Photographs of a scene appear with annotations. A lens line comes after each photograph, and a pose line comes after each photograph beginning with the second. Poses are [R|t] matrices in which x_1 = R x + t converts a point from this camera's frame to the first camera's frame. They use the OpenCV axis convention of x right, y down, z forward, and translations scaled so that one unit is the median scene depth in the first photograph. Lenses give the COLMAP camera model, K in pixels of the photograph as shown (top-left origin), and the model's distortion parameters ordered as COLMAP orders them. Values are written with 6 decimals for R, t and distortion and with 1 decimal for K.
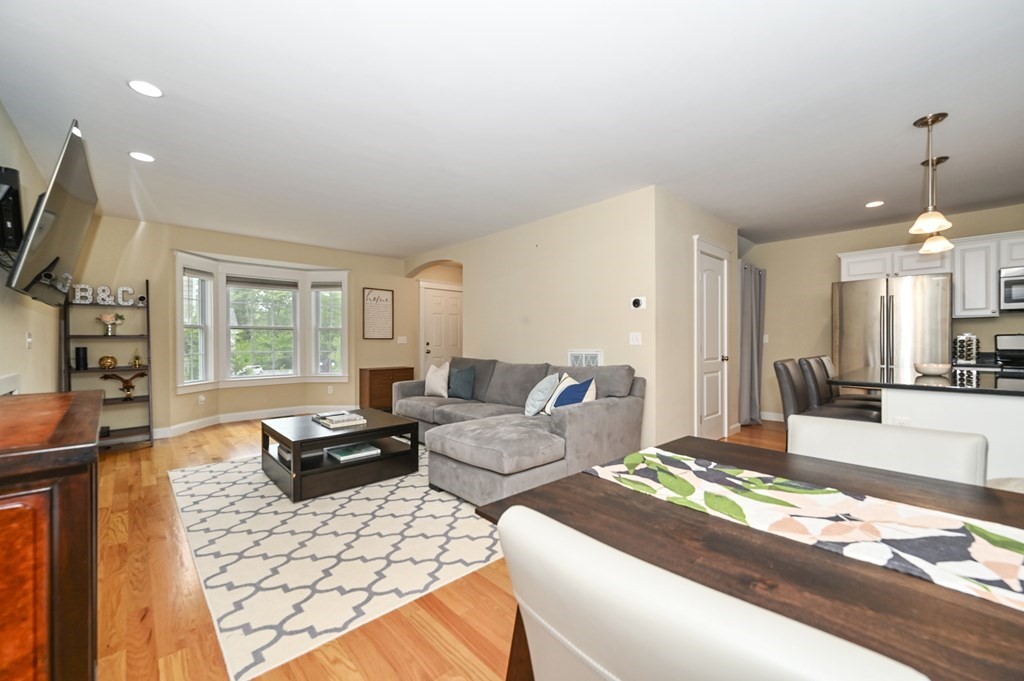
lens RADIAL K [[416.1, 0, 508.4], [0, 416.1, 340.6], [0, 0, 1]] dist [0.000148, 0.000409]
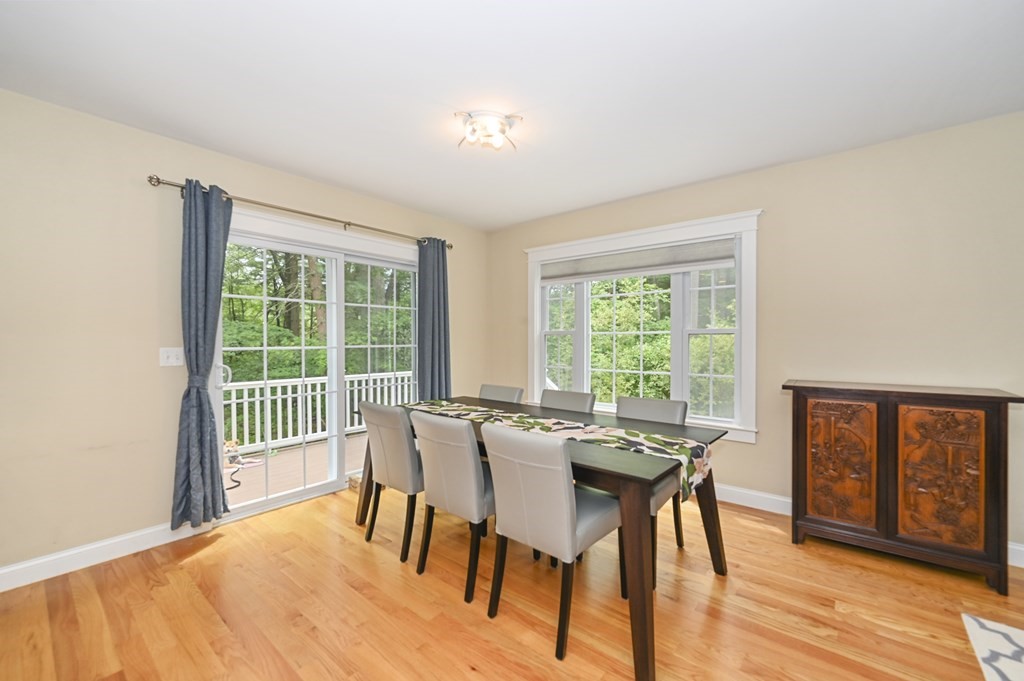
lens RADIAL K [[416.1, 0, 504.9], [0, 416.1, 343.7], [0, 0, 1]] dist [0.000148, 0.000409]
pose [[-0.993795, 0.003816, -0.111164, 0.307194], [0.003194, 0.999978, 0.005777, -0.025944], [0.111184, 0.005386, -0.993785, 0.672967]]
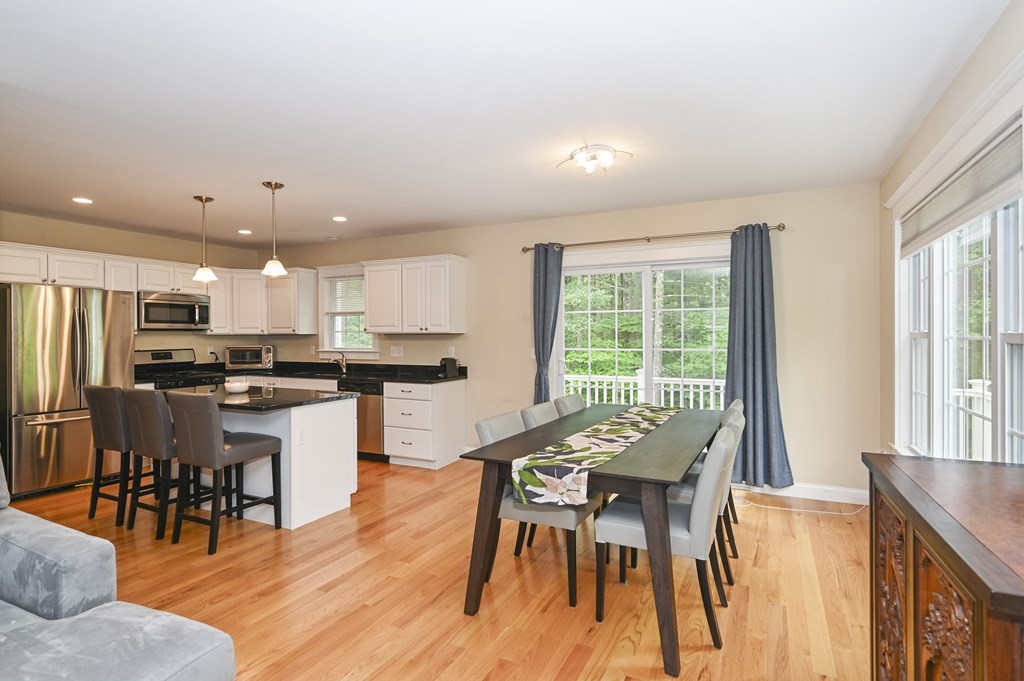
lens RADIAL K [[512.6, 0, 520.5], [0, 512.6, 344.3], [0, 0, 1]] dist [0.004123, 0.000935]
pose [[-0.365104, -0.013565, 0.930868, -0.384920], [0.004047, 0.999861, 0.016158, -0.045585], [-0.930958, 0.009667, -0.364998, 0.504935]]
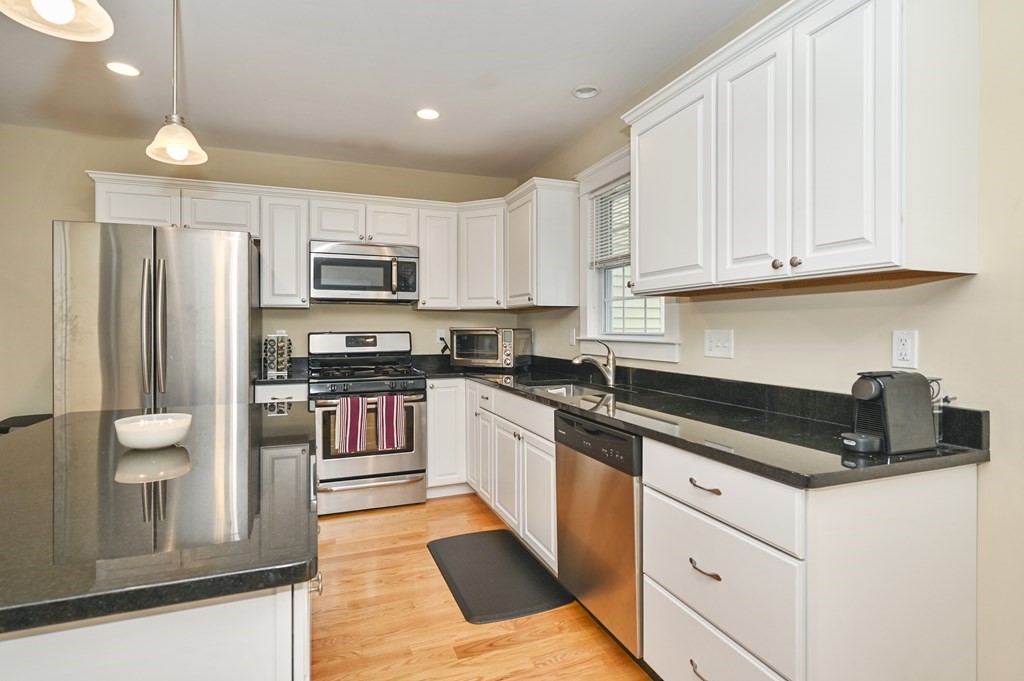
lens RADIAL K [[512.6, 0, 516.0], [0, 512.6, 332.5], [0, 0, 1]] dist [0.004123, 0.000935]
pose [[0.365822, -0.008335, 0.930648, 0.443079], [0.000665, 0.999962, 0.008694, -0.020787], [-0.930685, -0.002562, 0.365814, 0.317695]]
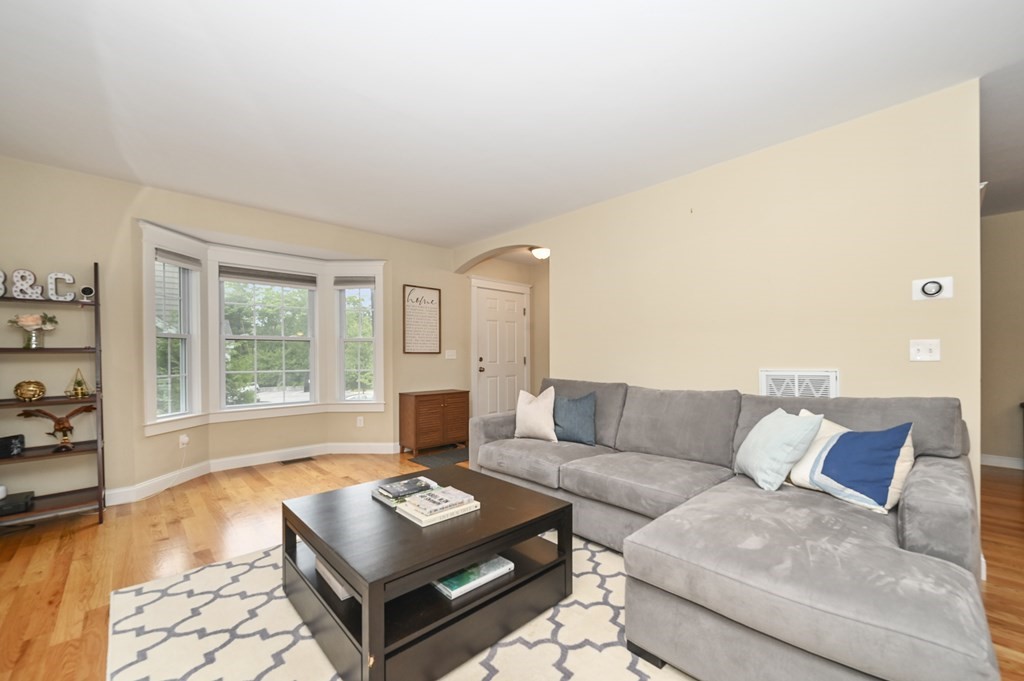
lens RADIAL K [[416.1, 0, 507.9], [0, 416.1, 355.2], [0, 0, 1]] dist [0.000148, 0.000409]
pose [[0.999960, -0.003070, 0.008375, -0.235586], [0.003078, 0.999995, -0.000956, 0.000886], [-0.008372, 0.000982, 0.999964, 0.352804]]
